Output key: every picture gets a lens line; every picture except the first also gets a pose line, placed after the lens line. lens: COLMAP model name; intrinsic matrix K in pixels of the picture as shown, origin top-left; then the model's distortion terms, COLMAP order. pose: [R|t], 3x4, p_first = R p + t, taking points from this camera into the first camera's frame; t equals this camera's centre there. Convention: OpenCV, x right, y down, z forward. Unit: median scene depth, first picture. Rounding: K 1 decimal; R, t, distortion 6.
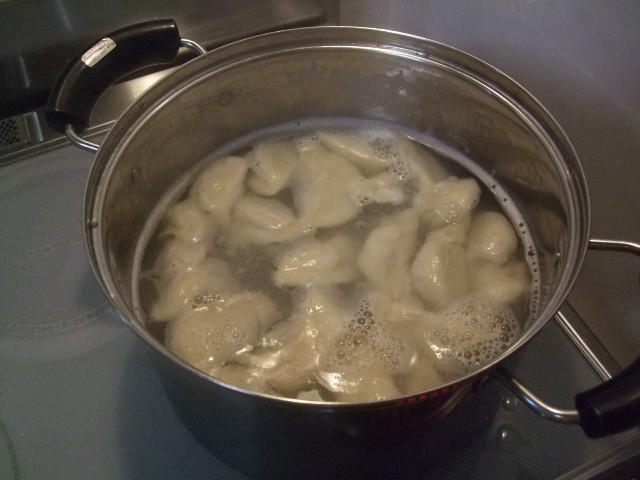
lens RADIAL K [[623.6, 0, 320.0], [0, 623.6, 224.0], [0, 0, 1]] dist [-0.007711, 0.001361]
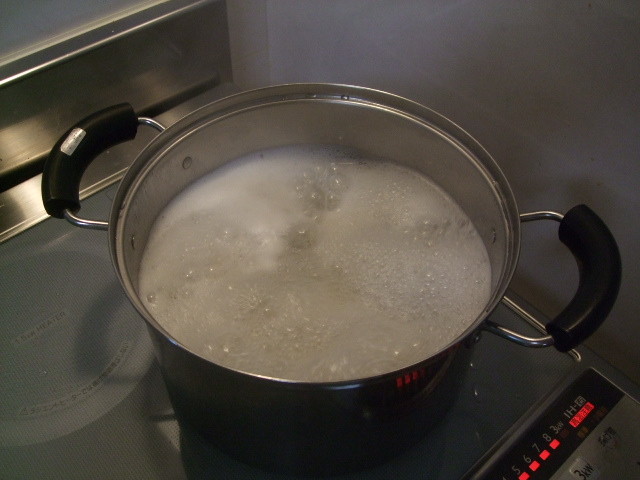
lens RADIAL K [[623.6, 0, 320.0], [0, 623.6, 224.0], [0, 0, 1]] dist [-0.007711, 0.001361]
pose [[0.957578, -0.194926, 0.212245, -0.197633], [0.208677, 0.976984, -0.044219, 0.009943], [-0.198741, 0.086633, 0.976216, -0.162854]]
